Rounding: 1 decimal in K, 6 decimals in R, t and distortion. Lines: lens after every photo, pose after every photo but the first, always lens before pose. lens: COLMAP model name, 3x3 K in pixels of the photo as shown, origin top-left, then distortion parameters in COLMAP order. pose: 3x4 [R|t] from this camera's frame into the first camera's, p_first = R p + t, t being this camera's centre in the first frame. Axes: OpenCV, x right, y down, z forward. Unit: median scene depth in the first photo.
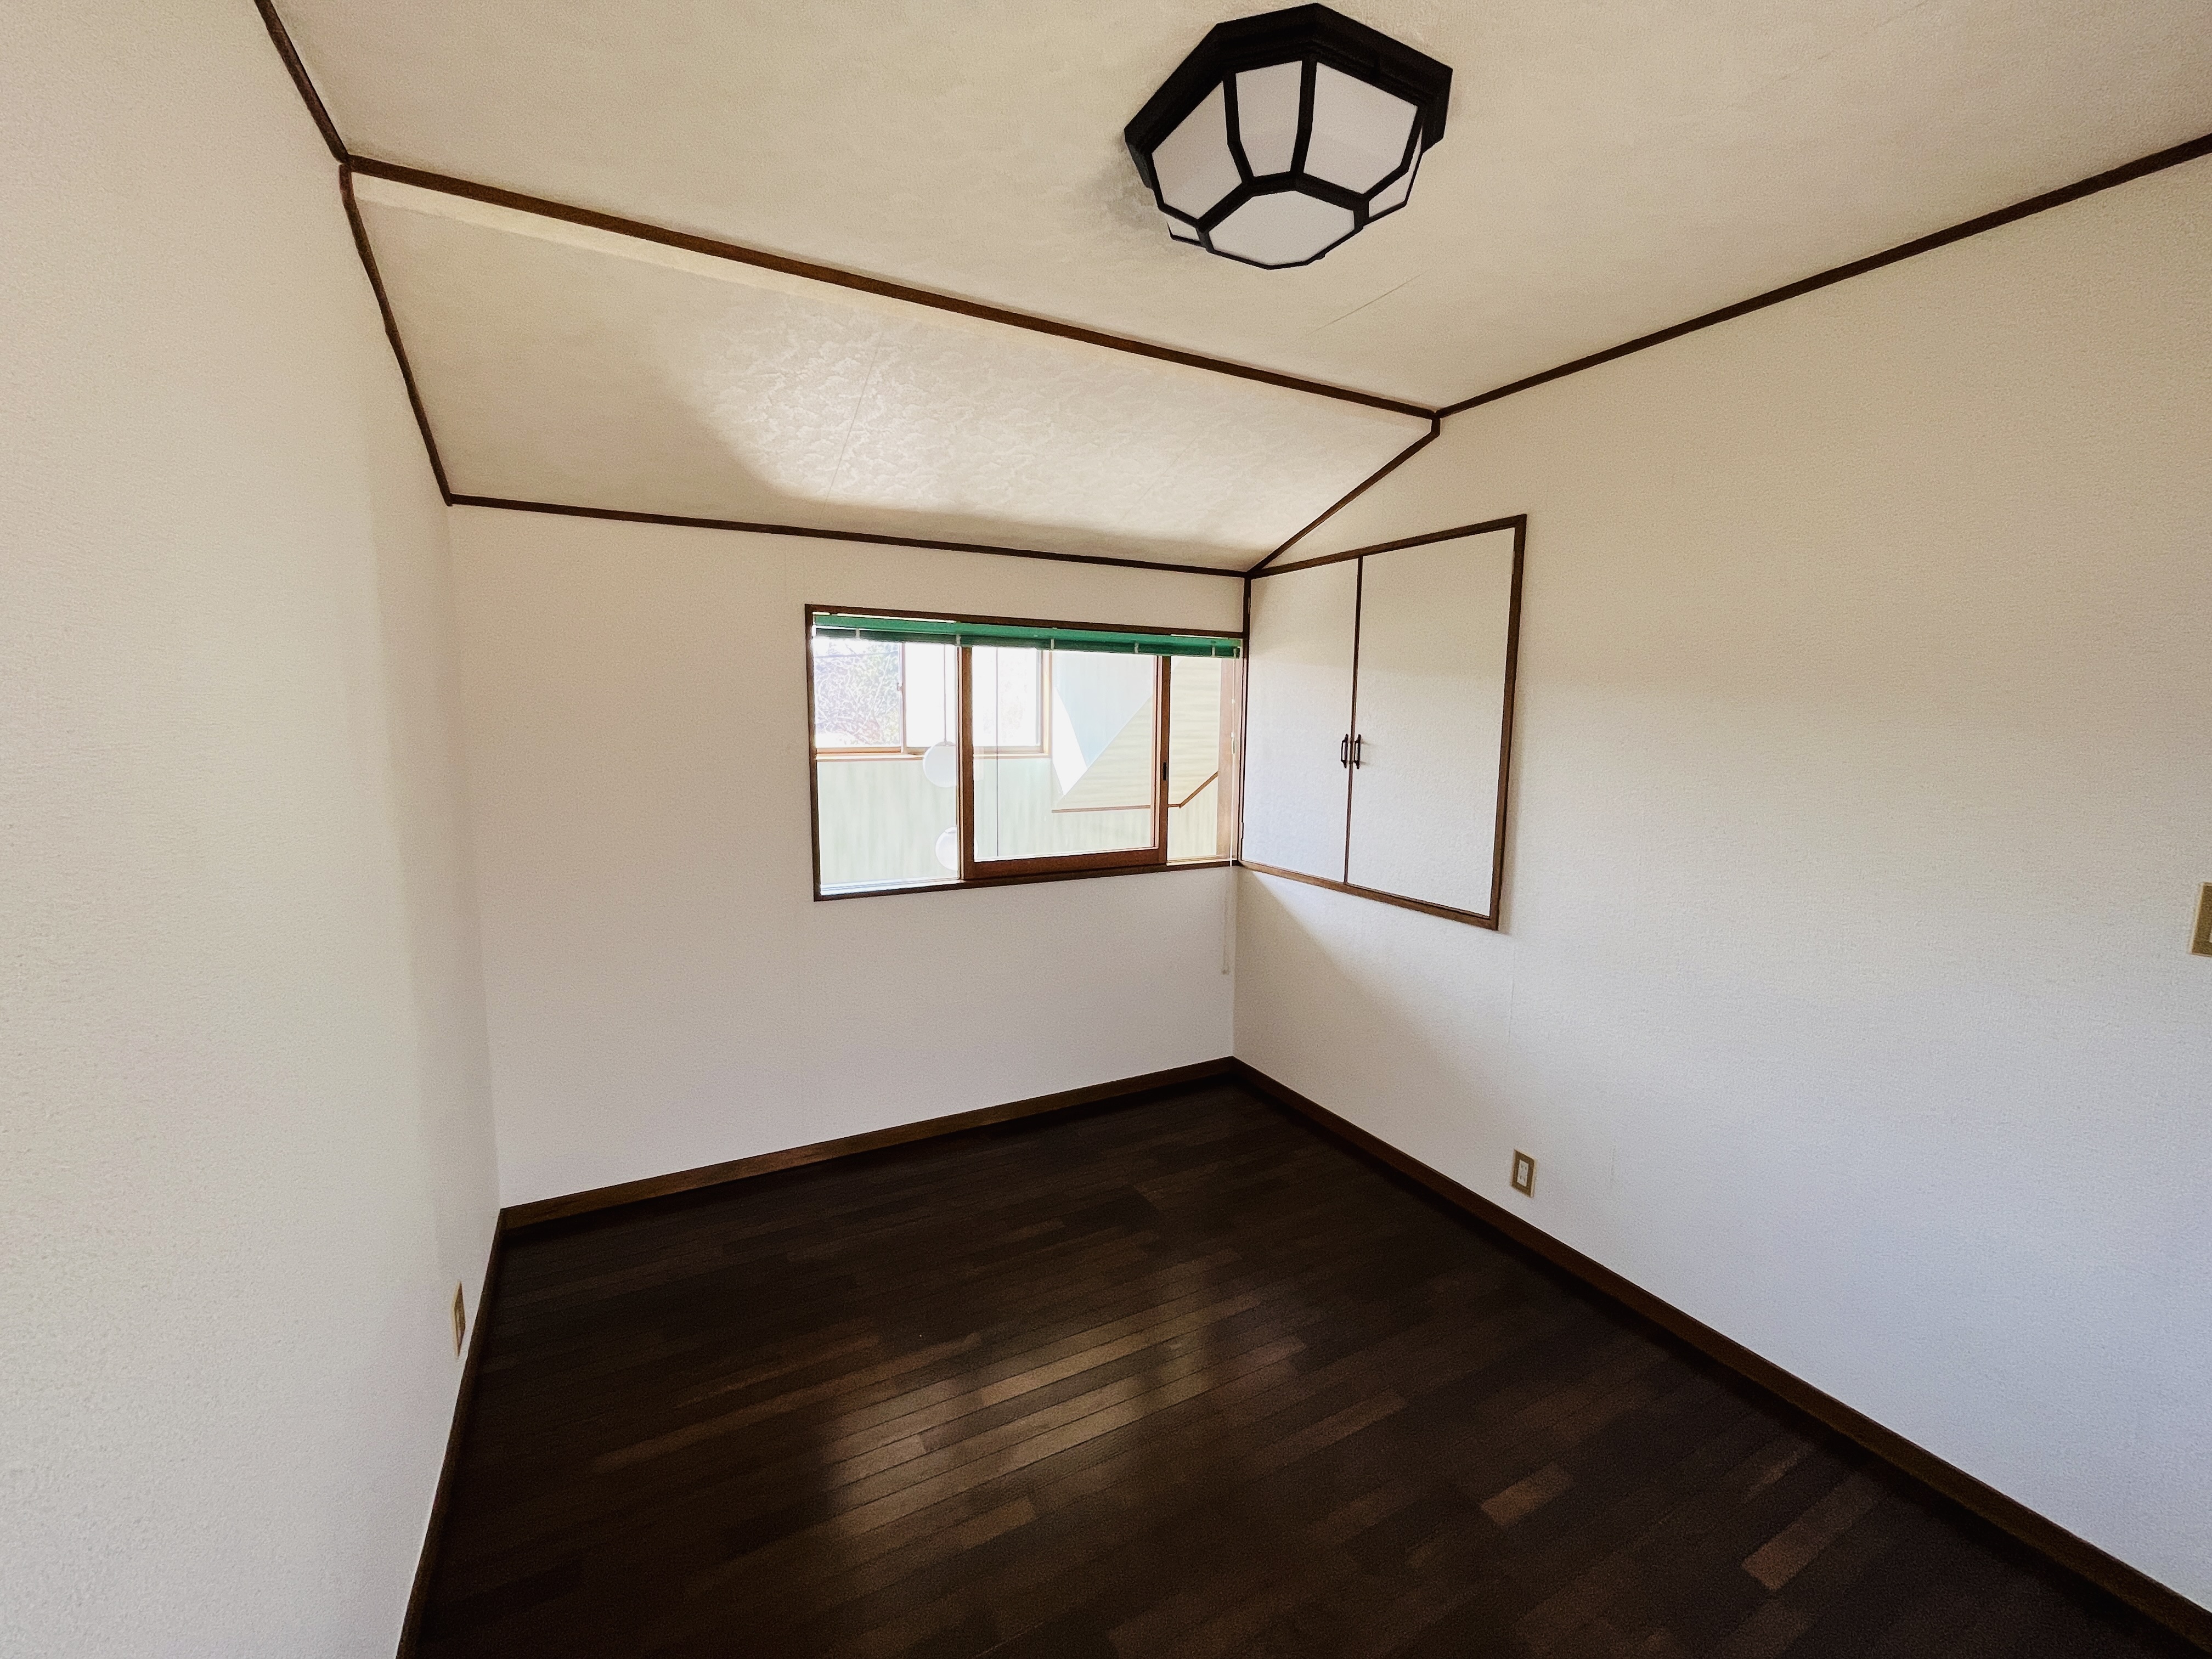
lens RADIAL K [[894.8, 0, 1106.0], [0, 894.8, 829.5], [0, 0, 1]] dist [0.000144, -0.000622]
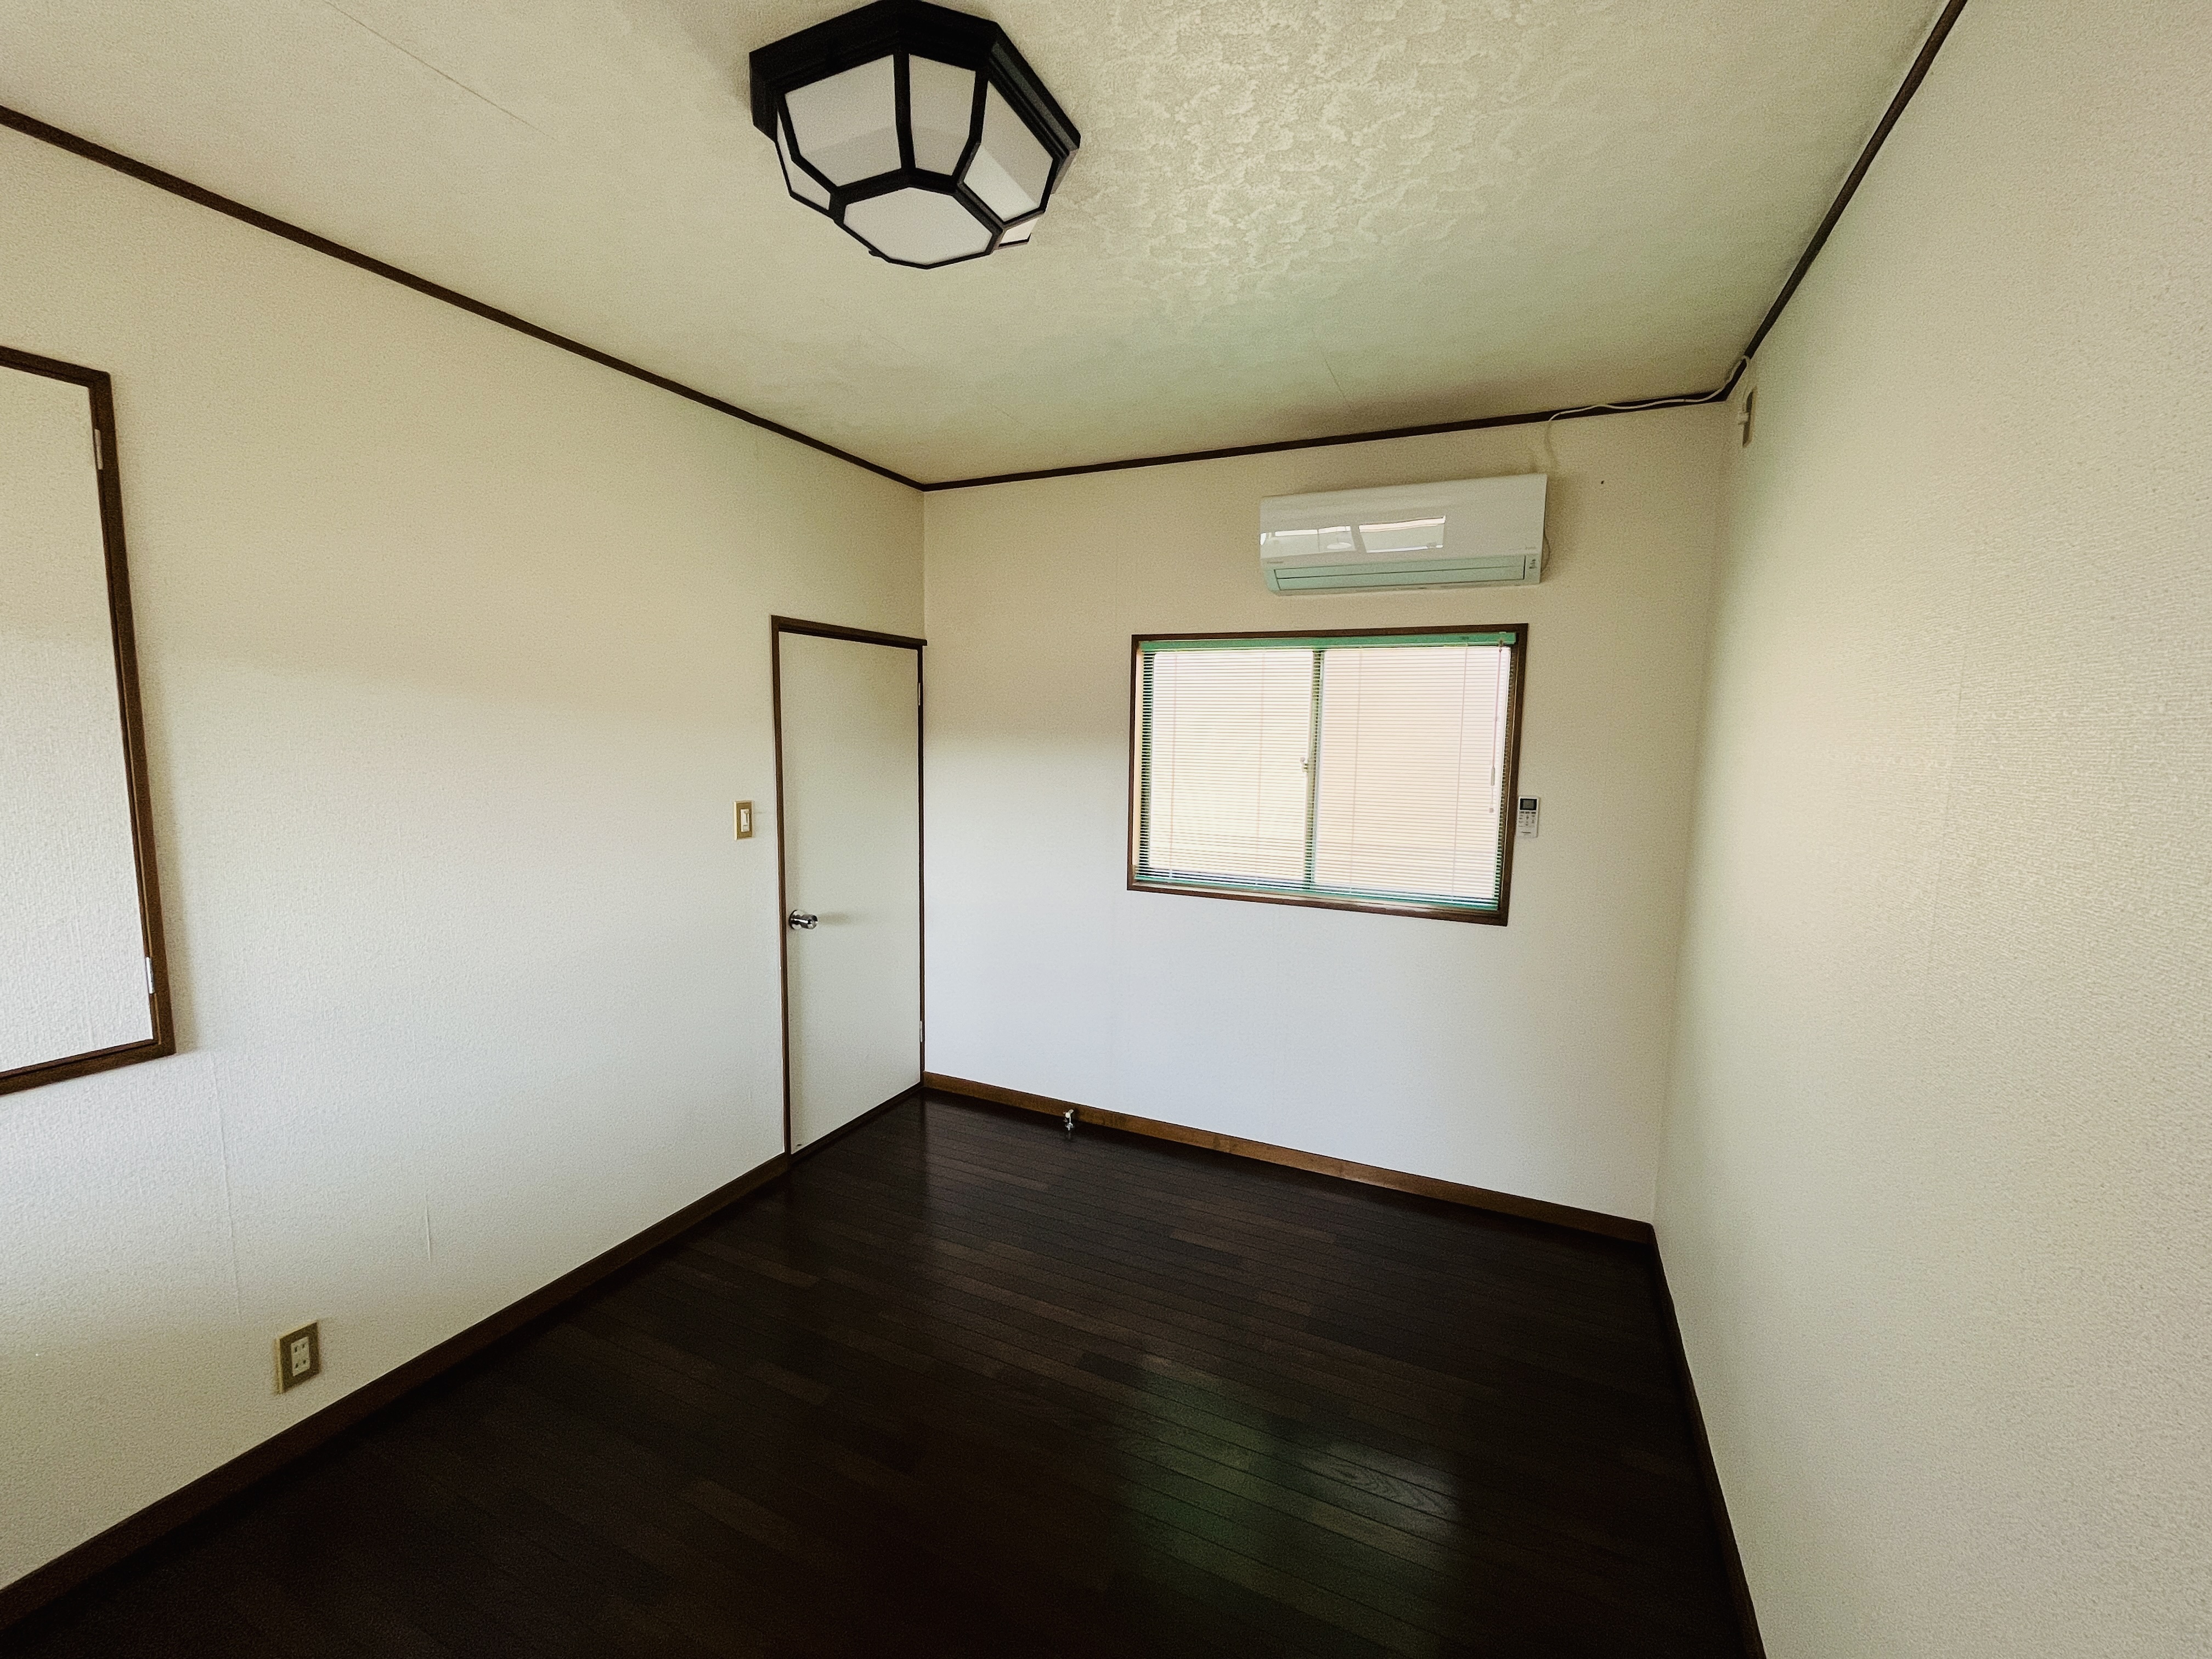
lens RADIAL K [[894.8, 0, 1106.0], [0, 894.8, 829.5], [0, 0, 1]] dist [0.000144, -0.000622]
pose [[-0.663373, -0.100305, 0.741535, -0.553952], [0.056710, 0.981386, 0.183481, -0.120585], [-0.746137, 0.163769, -0.645337, 1.367177]]
